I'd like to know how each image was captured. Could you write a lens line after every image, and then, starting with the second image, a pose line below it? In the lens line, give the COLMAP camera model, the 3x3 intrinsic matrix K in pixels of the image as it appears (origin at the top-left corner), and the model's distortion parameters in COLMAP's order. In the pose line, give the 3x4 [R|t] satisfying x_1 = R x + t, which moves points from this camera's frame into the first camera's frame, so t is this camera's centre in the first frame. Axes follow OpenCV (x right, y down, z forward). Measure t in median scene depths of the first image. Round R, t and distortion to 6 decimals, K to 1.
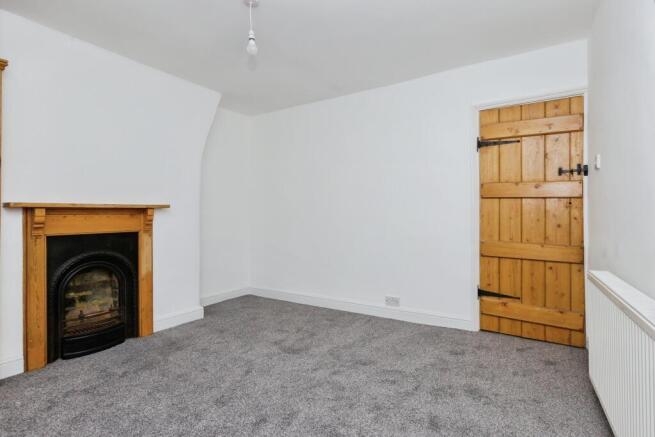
lens RADIAL K [[299.1, 0, 325.3], [0, 299.1, 214.6], [0, 0, 1]] dist [-0.001152, 0.000085]
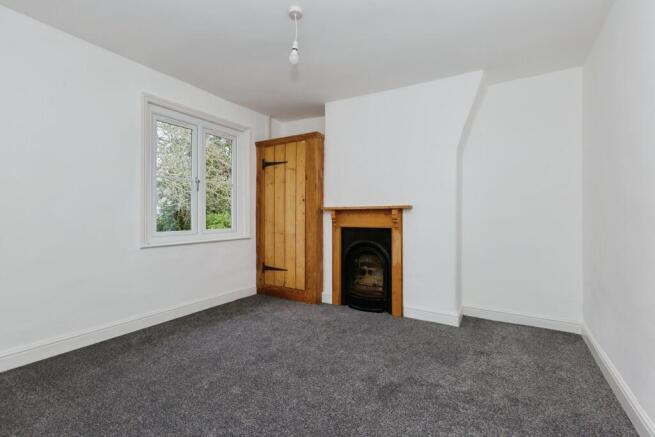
lens RADIAL K [[288.8, 0, 358.2], [0, 288.8, 213.8], [0, 0, 1]] dist [0.000200, 0.000005]
pose [[0.116620, 0.000238, -0.993177, 0.552641], [0.003137, 0.999995, 0.000608, -0.002689], [0.993172, -0.003186, 0.116619, 0.762232]]
